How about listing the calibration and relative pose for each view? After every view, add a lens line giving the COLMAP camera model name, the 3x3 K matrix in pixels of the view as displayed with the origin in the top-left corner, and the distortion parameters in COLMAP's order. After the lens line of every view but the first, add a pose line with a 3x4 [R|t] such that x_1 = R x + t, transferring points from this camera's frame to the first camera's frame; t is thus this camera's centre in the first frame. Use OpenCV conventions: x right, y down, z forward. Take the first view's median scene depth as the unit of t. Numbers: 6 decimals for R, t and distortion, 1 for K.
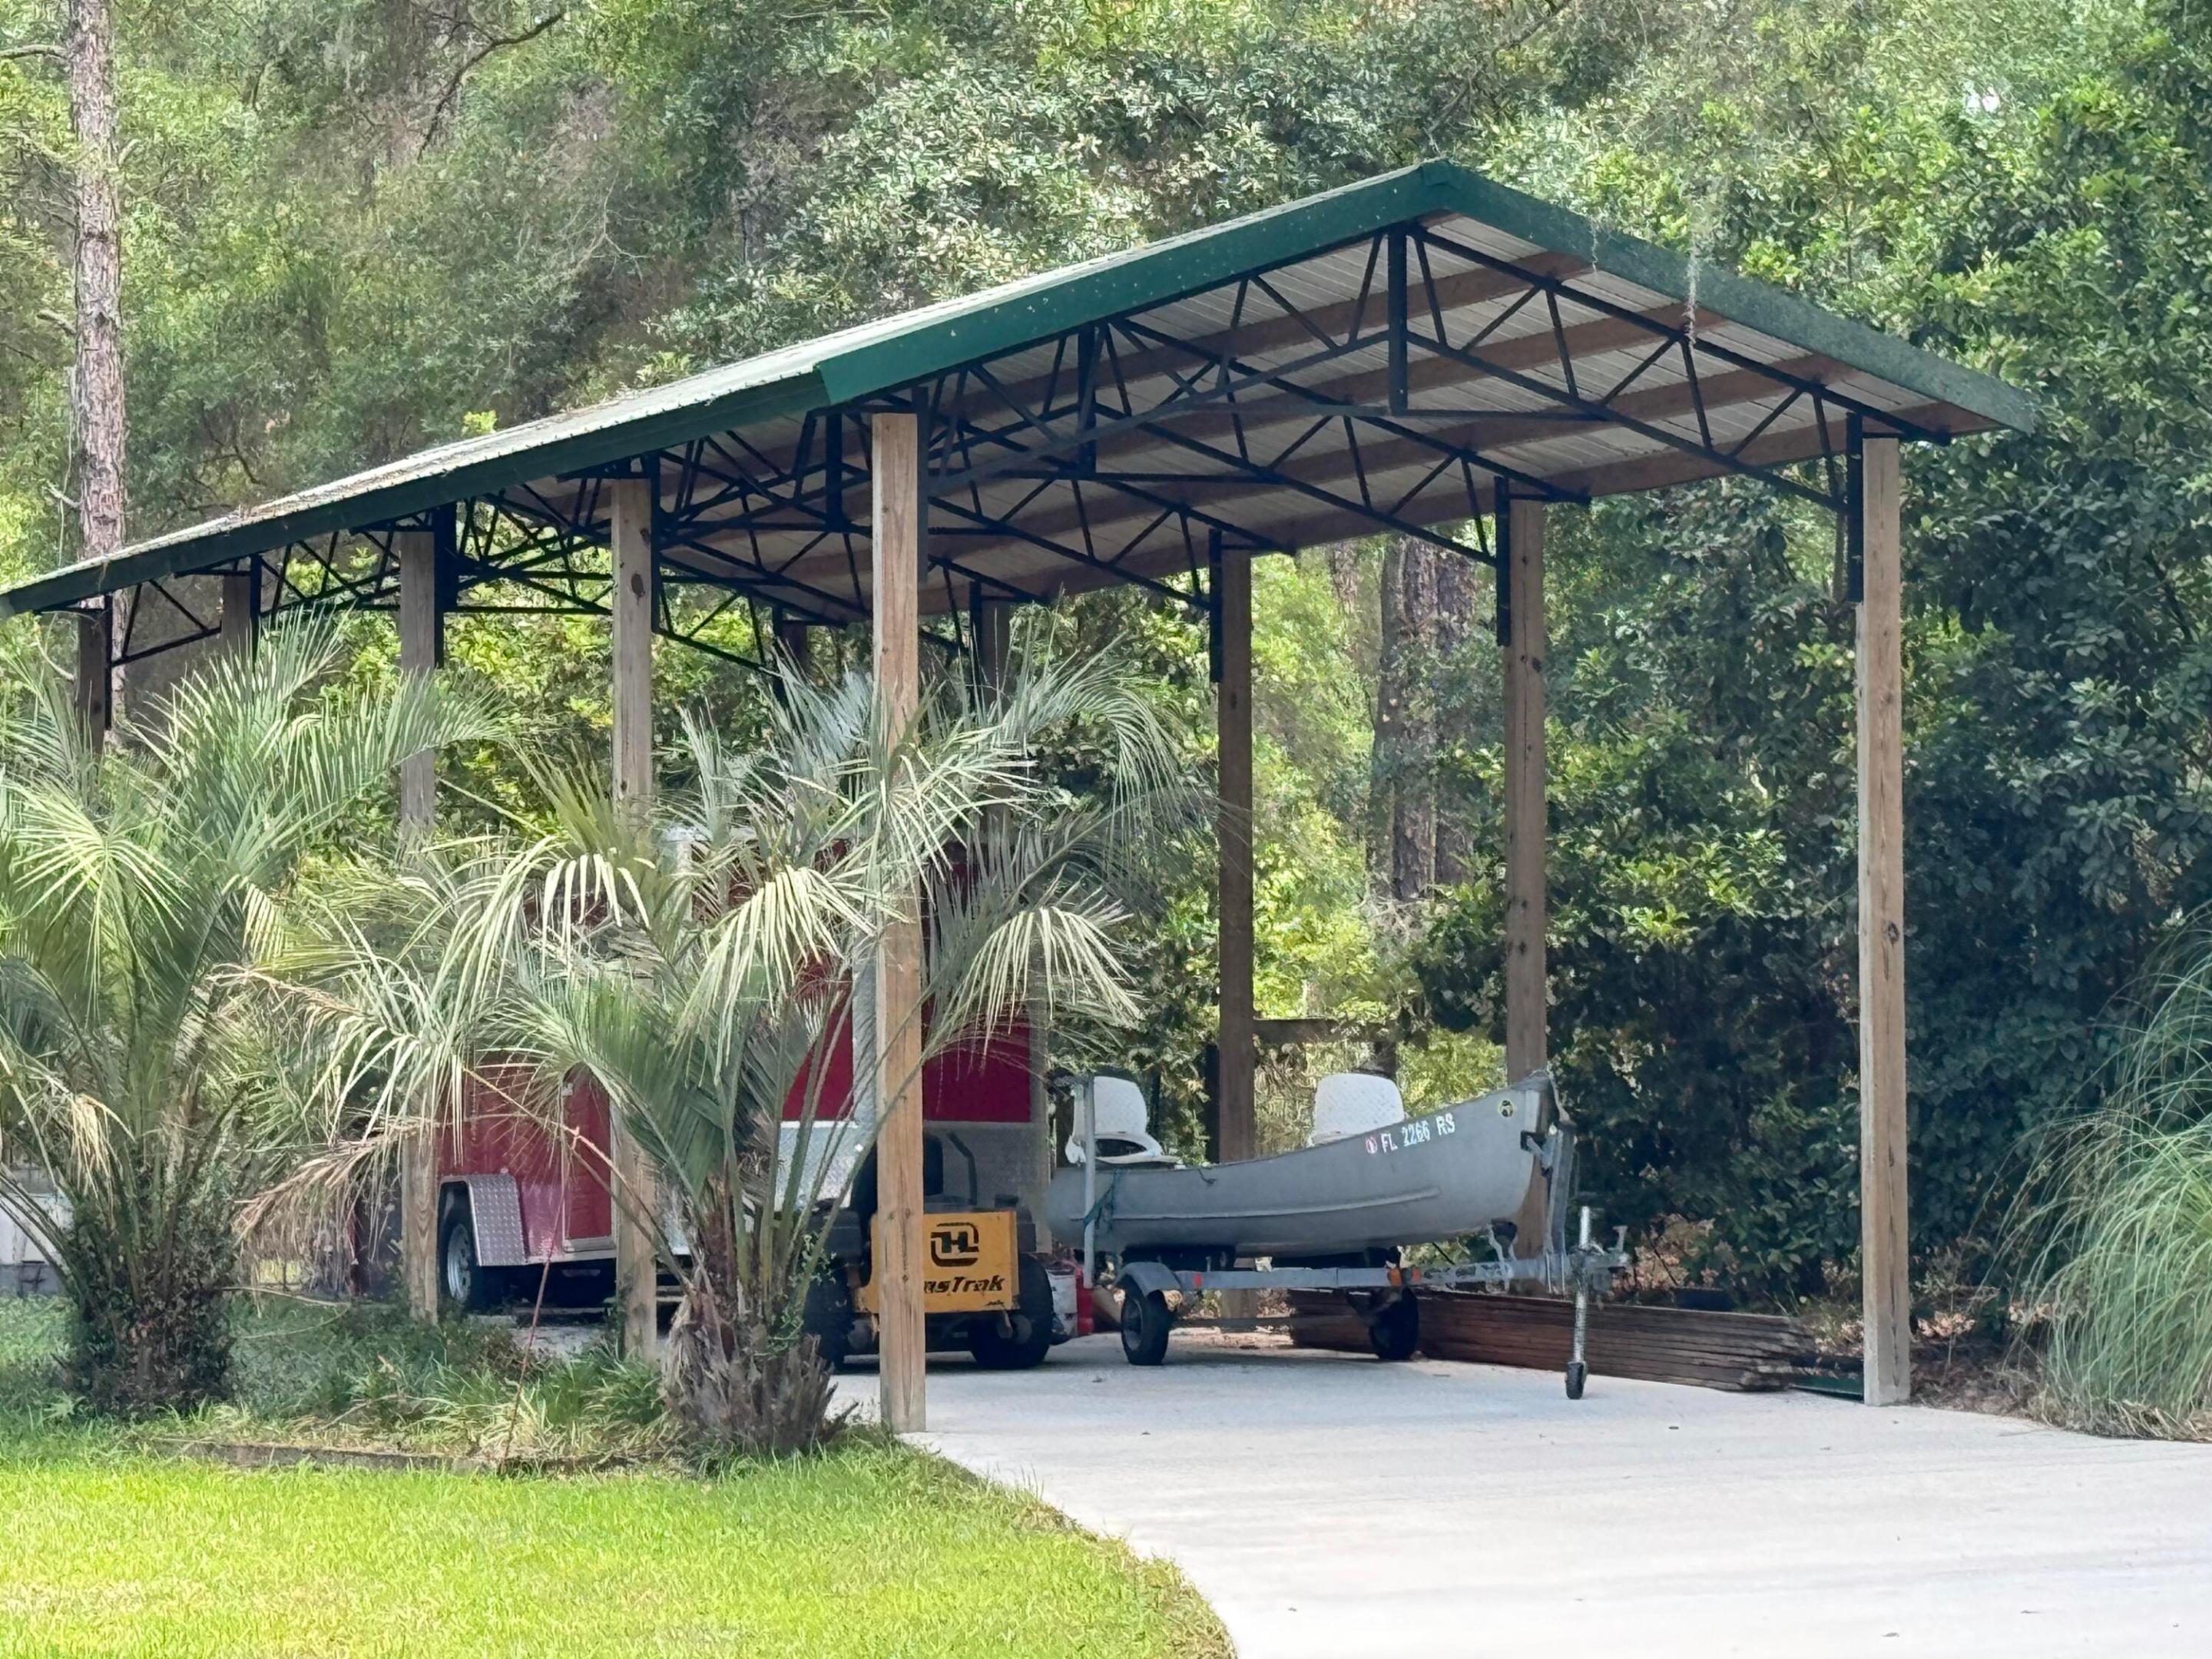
lens RADIAL K [[7535.8, 0, 1106.0], [0, 7535.8, 829.5], [0, 0, 1]] dist [0.071789, 0.421656]
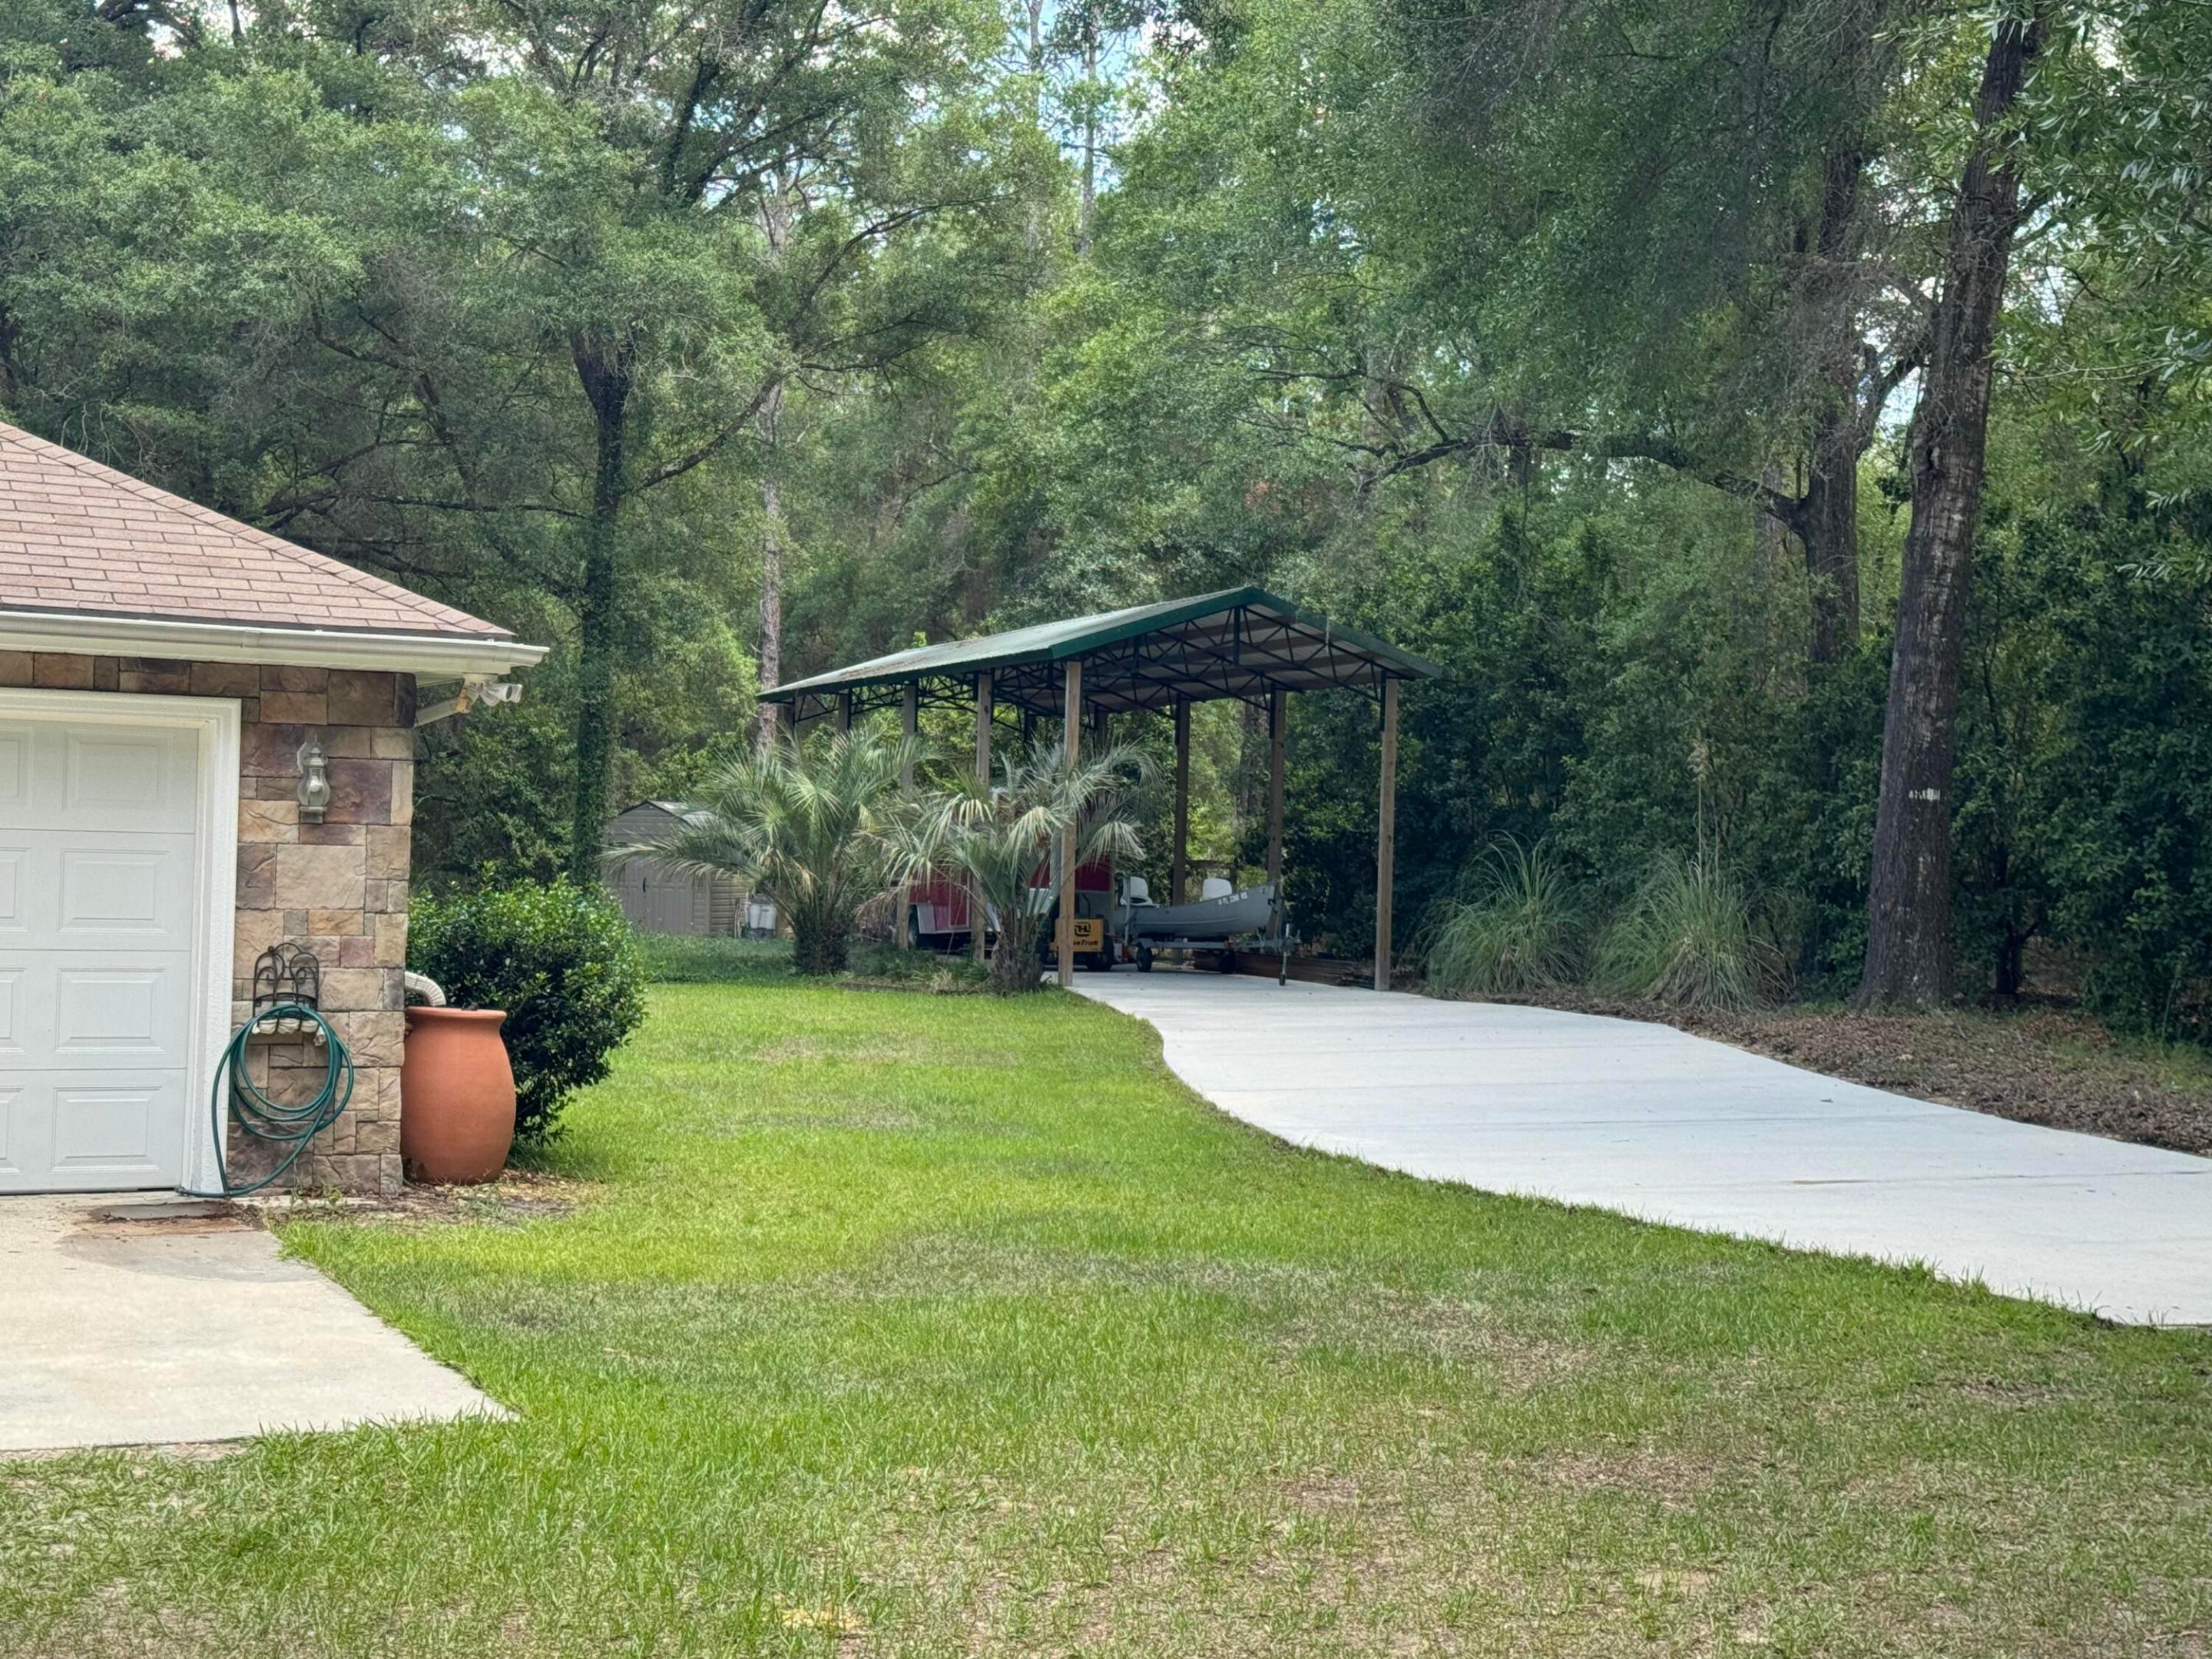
lens RADIAL K [[3344.1, 0, 1106.0], [0, 3344.1, 829.5], [0, 0, 1]] dist [0.072515, -0.191149]
pose [[0.999277, 0.036311, -0.011265, 0.003148], [-0.036121, 0.999209, 0.016657, -0.008322], [0.011861, -0.016238, 0.999798, -0.356461]]
